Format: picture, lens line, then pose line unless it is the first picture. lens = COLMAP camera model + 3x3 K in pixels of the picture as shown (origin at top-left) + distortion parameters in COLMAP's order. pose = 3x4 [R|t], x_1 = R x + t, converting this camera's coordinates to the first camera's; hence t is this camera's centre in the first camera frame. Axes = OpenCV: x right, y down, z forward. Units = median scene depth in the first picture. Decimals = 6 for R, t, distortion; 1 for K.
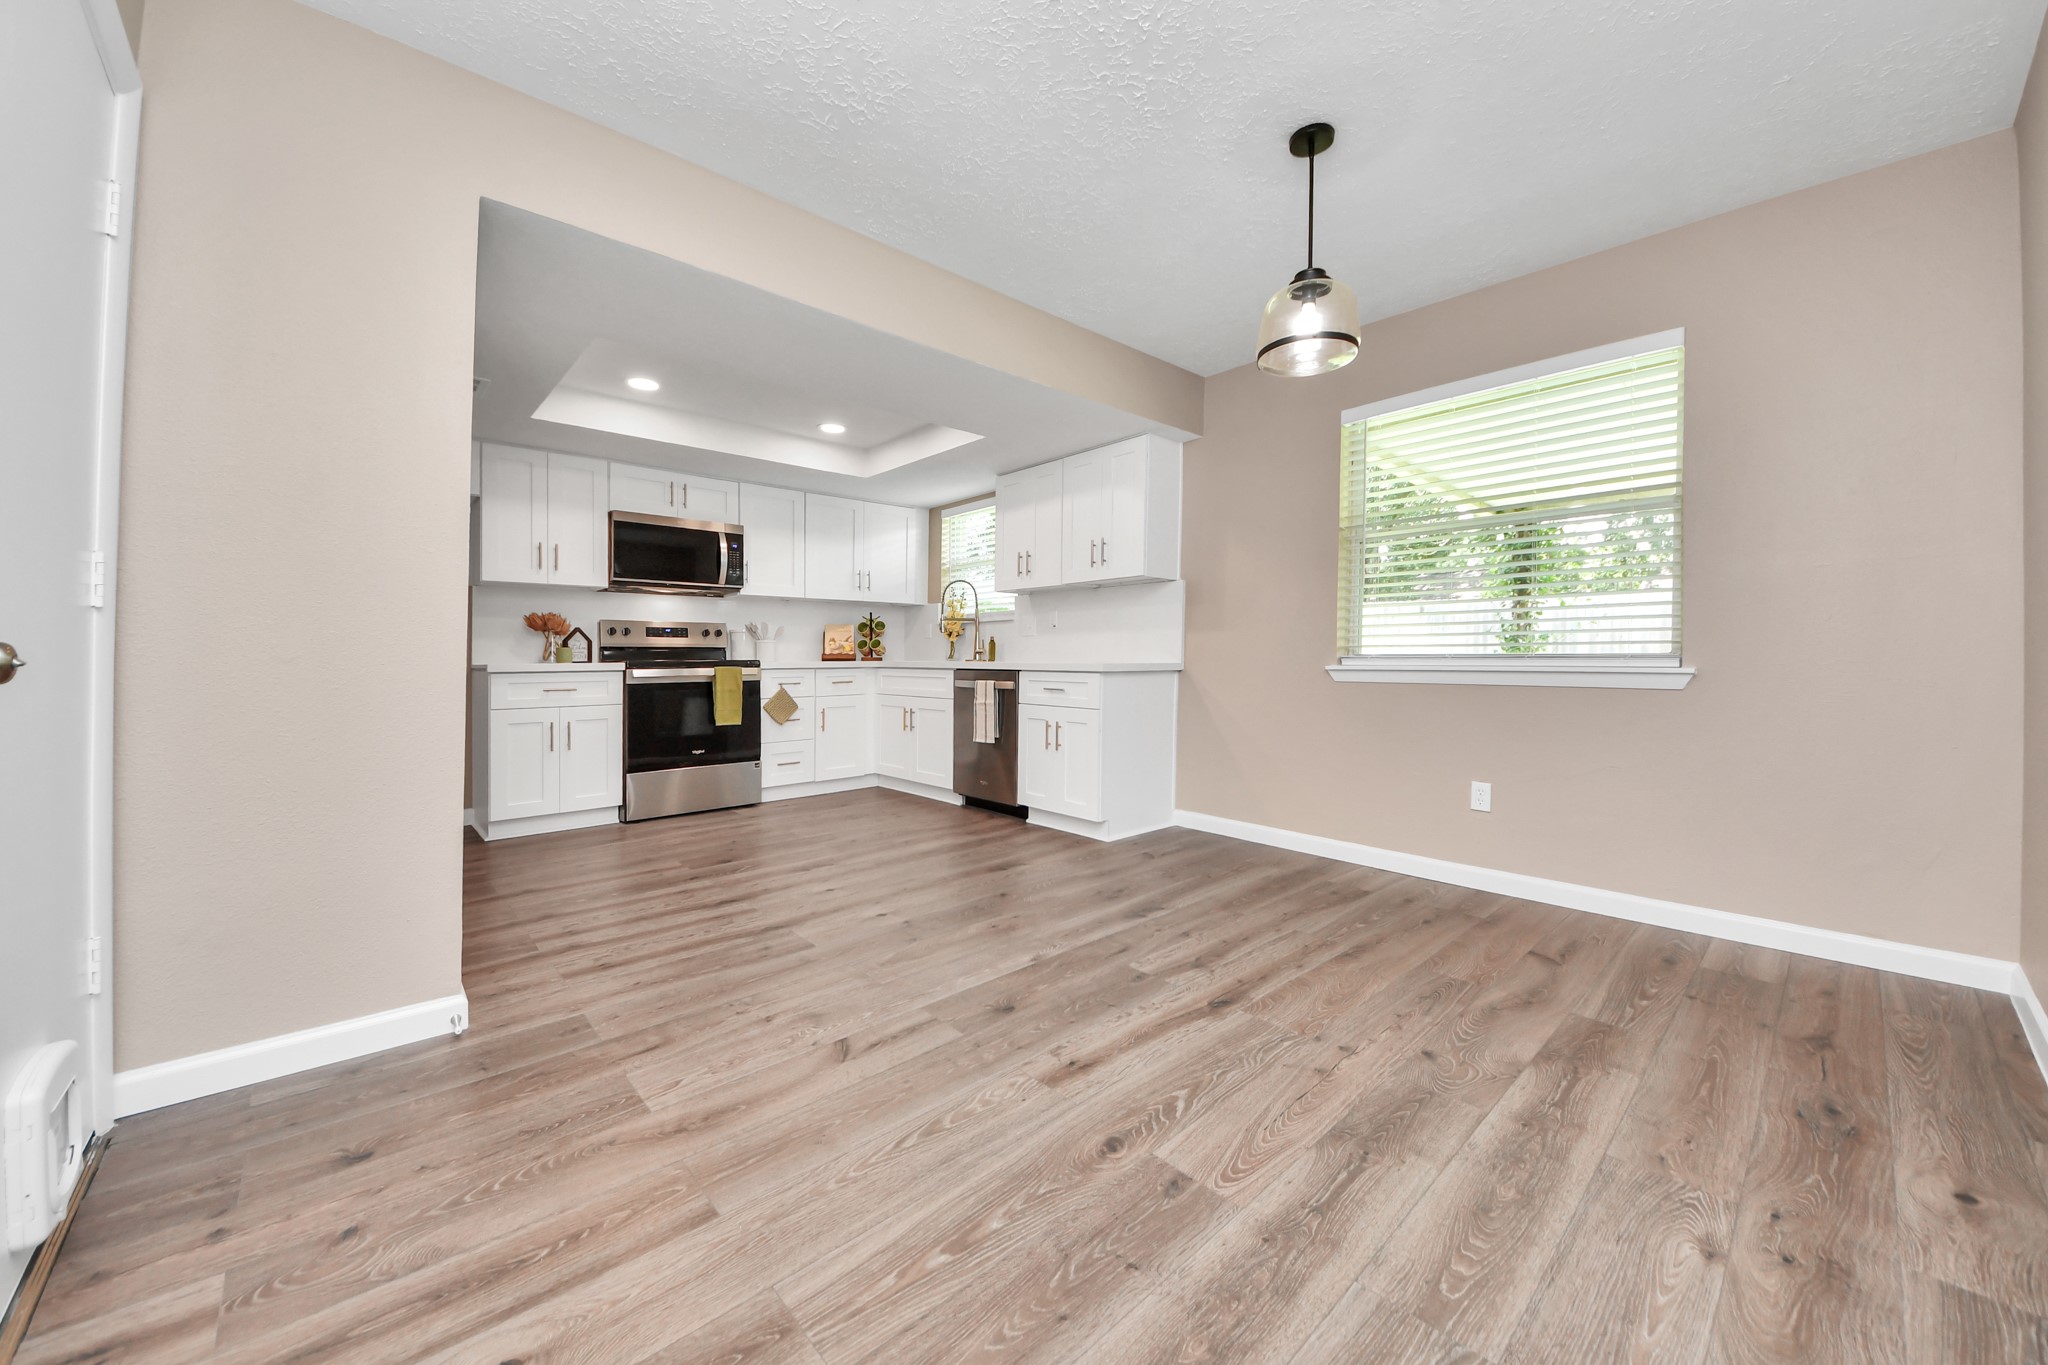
lens RADIAL K [[763.1, 0, 1015.6], [0, 763.1, 620.4], [0, 0, 1]] dist [0.052331, 0.000054]
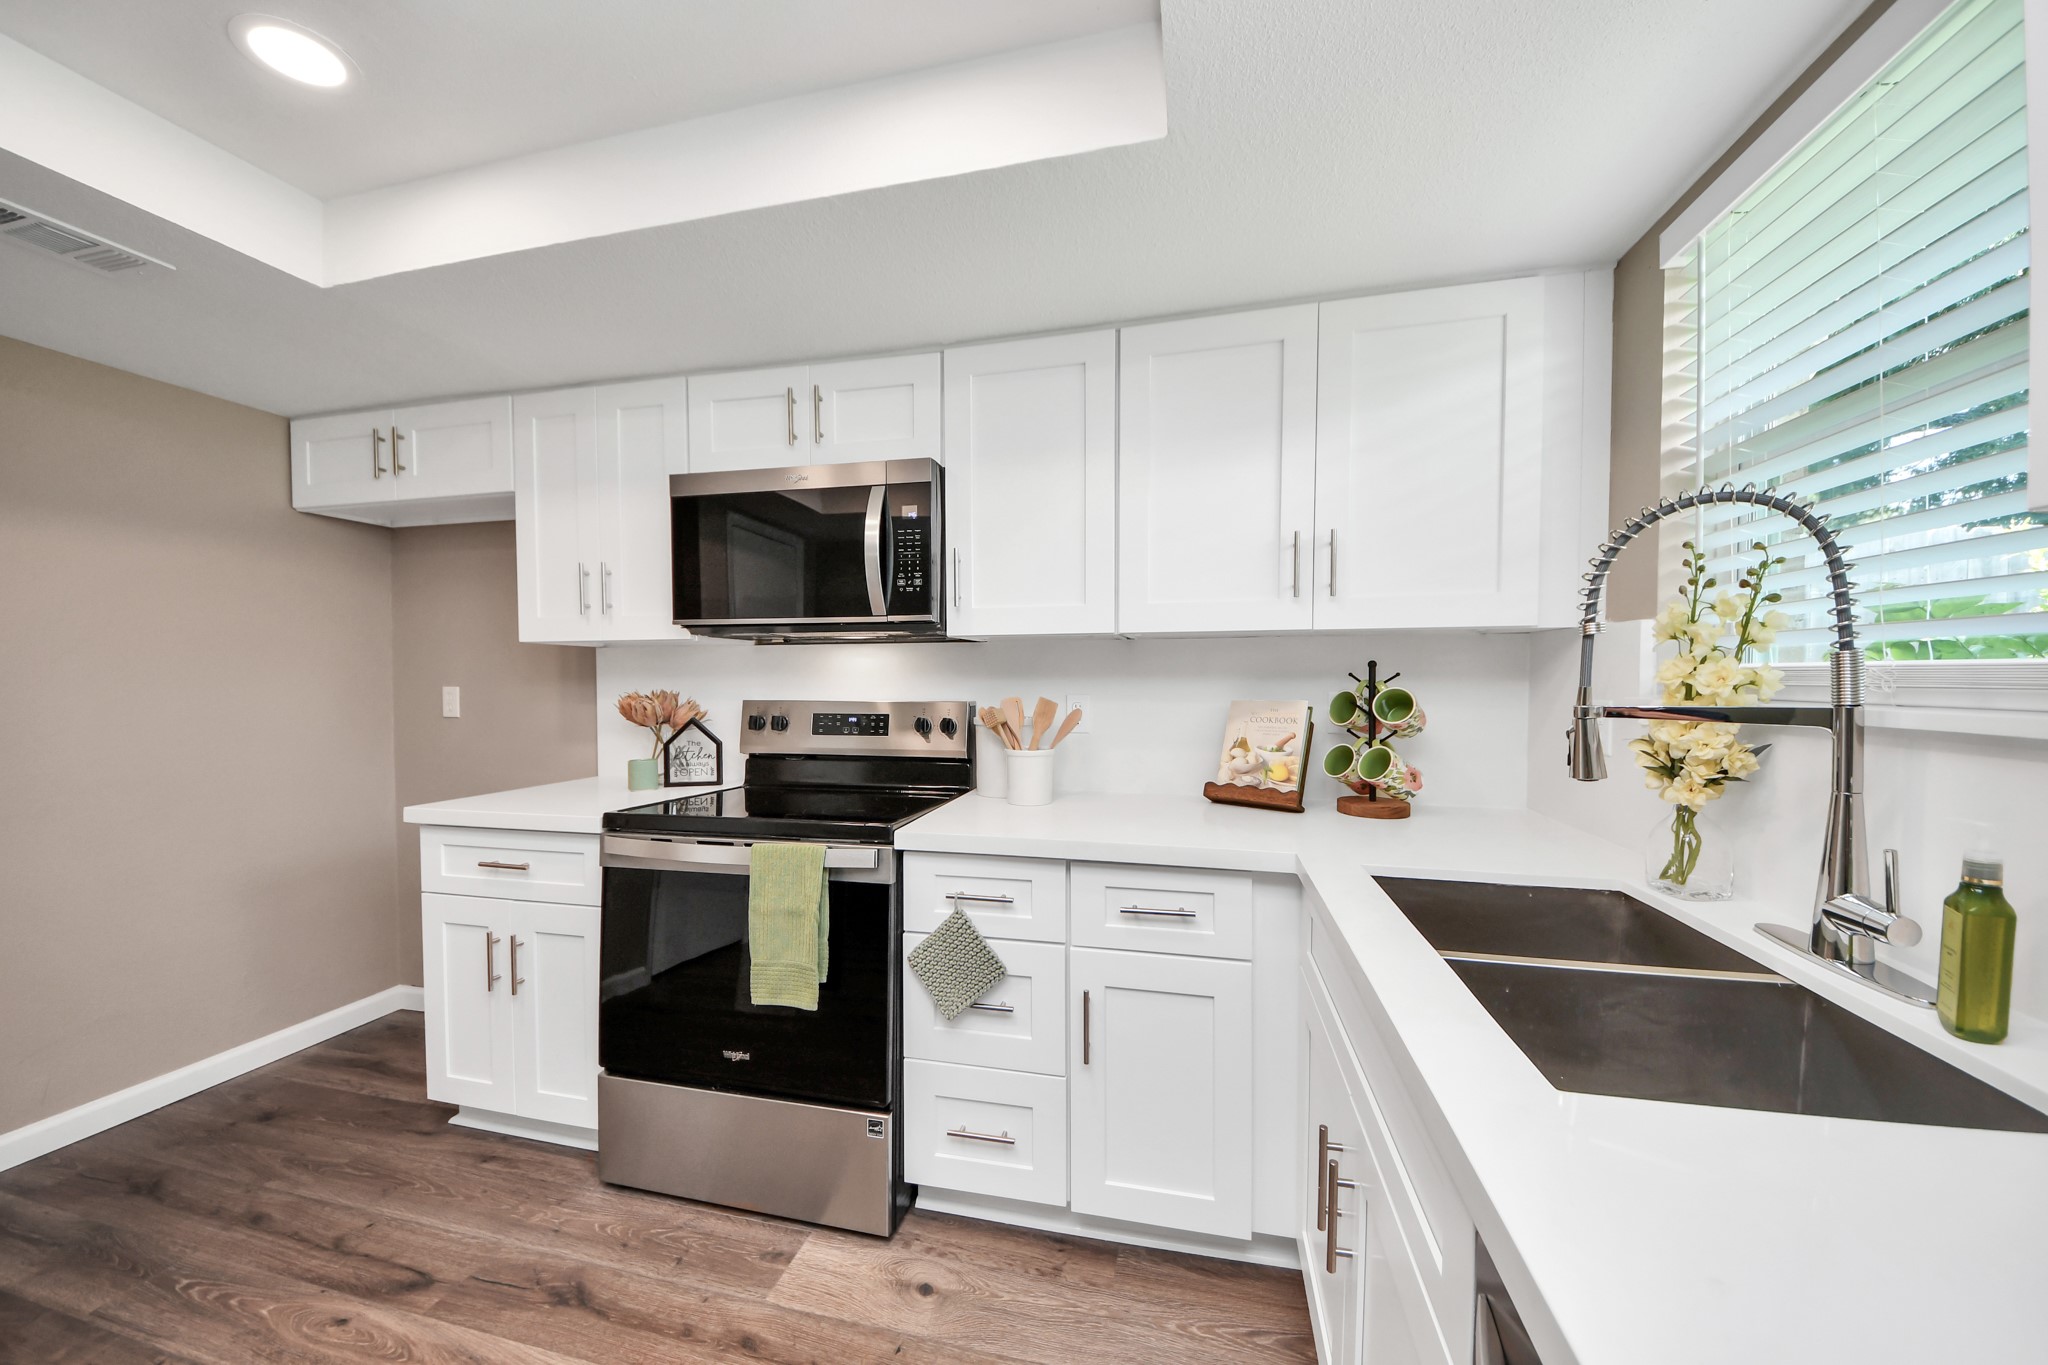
lens RADIAL K [[733.1, 0, 1024.0], [0, 733.1, 682.5], [0, 0, 1]] dist [0.027797, -0.020037]
pose [[0.572050, 0.010888, -0.820147, -0.021655], [0.042043, 0.998208, 0.042576, -0.025015], [0.819141, -0.058837, 0.570567, 0.842783]]
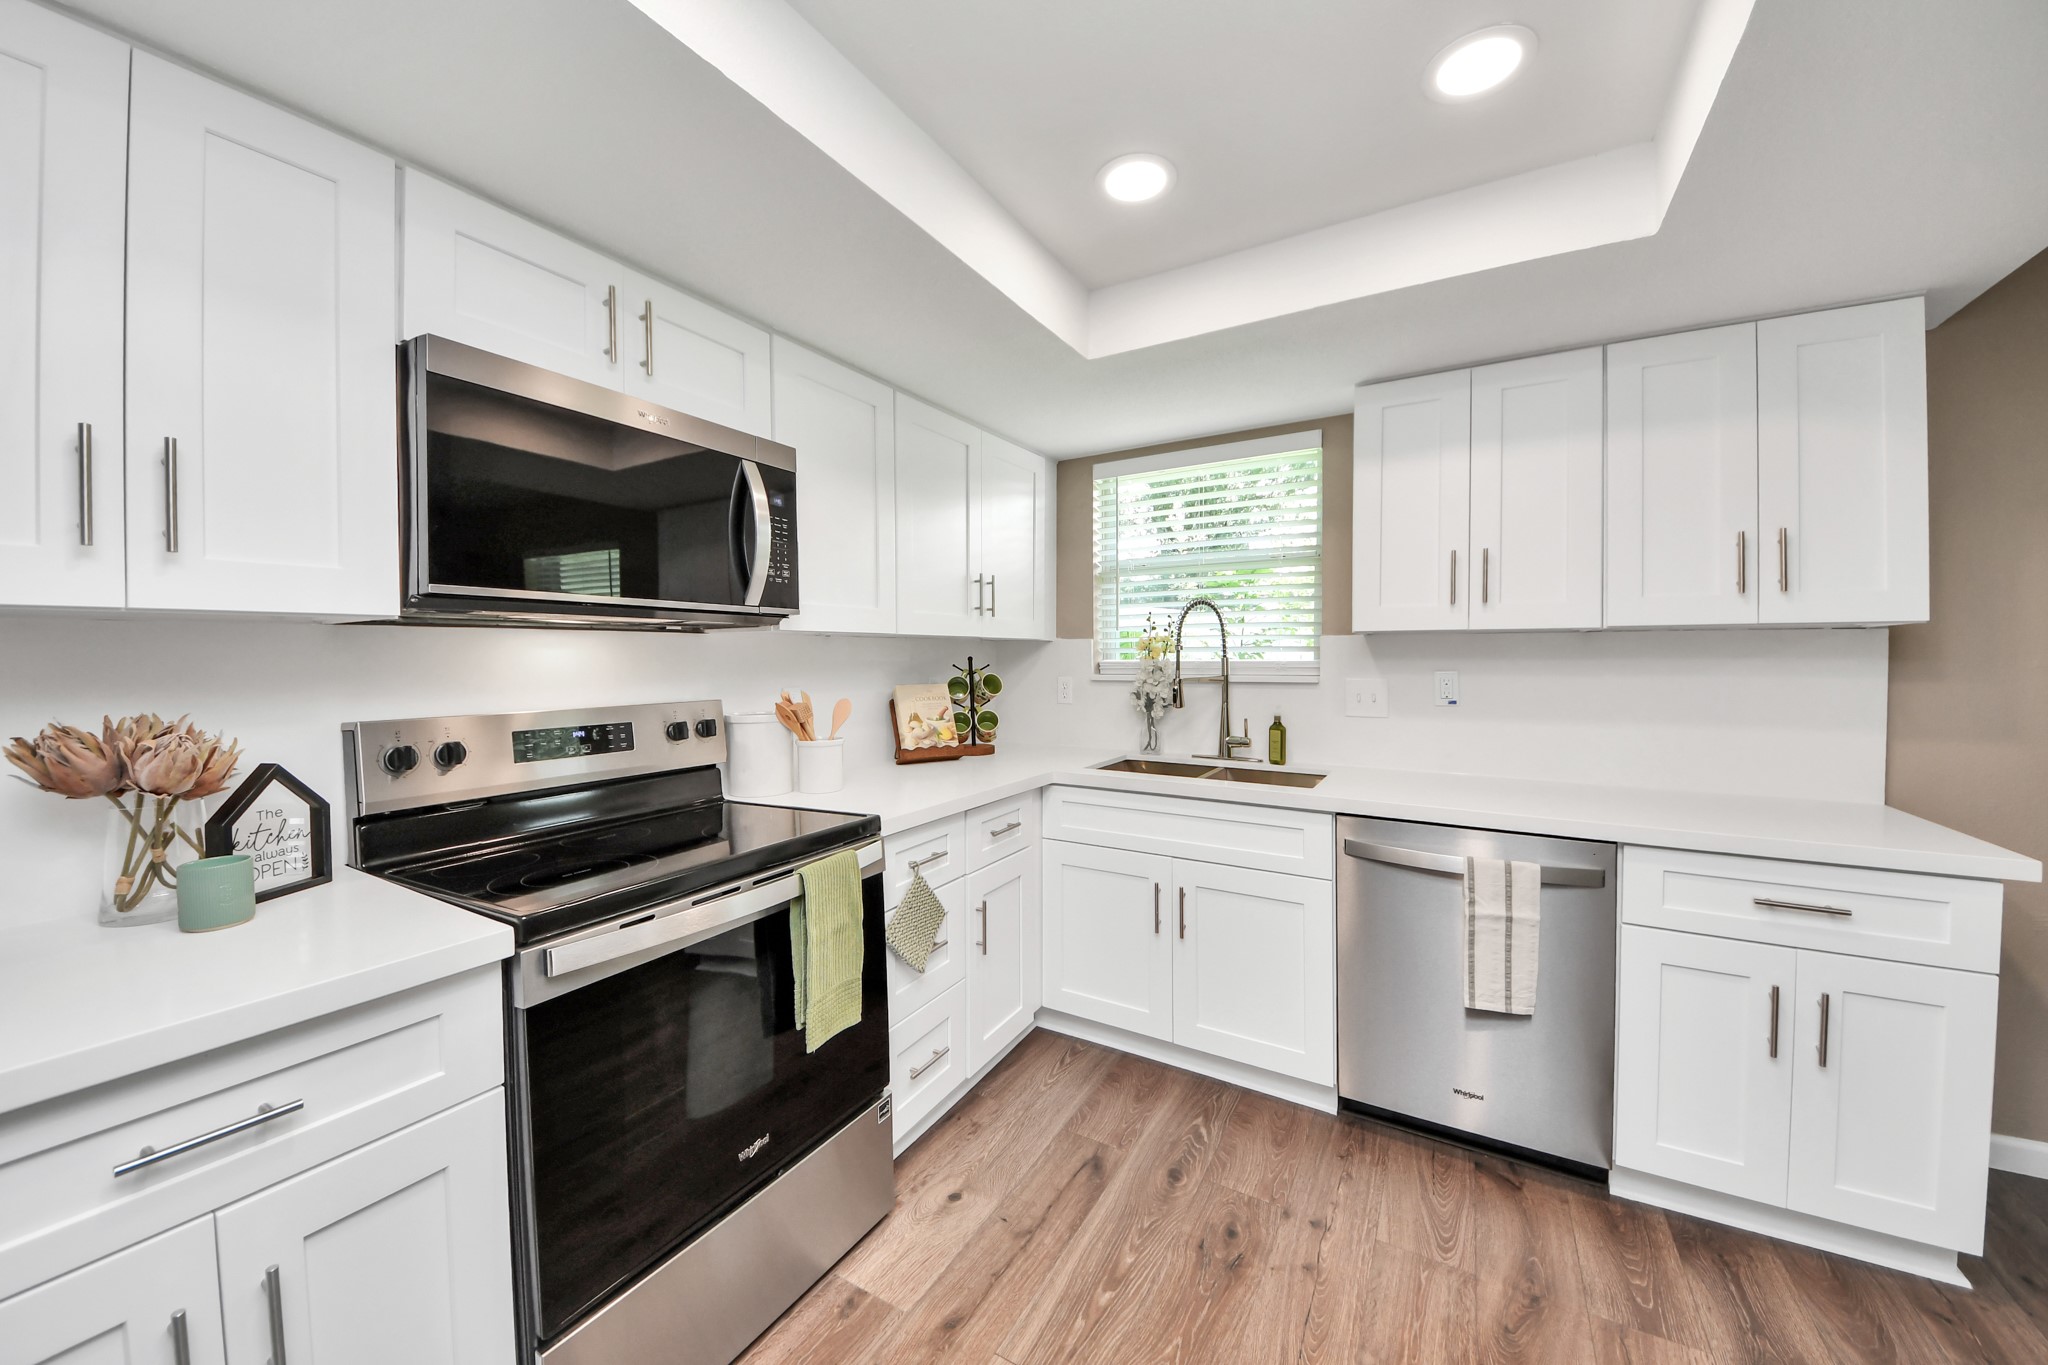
lens RADIAL K [[741.3, 0, 1022.5], [0, 741.3, 649.6], [0, 0, 1]] dist [0.030023, -0.020576]
pose [[0.950678, 0.001652, 0.310174, -0.370265], [-0.014599, 0.999116, 0.039425, -0.041953], [-0.309835, -0.042008, 0.949862, 0.629194]]
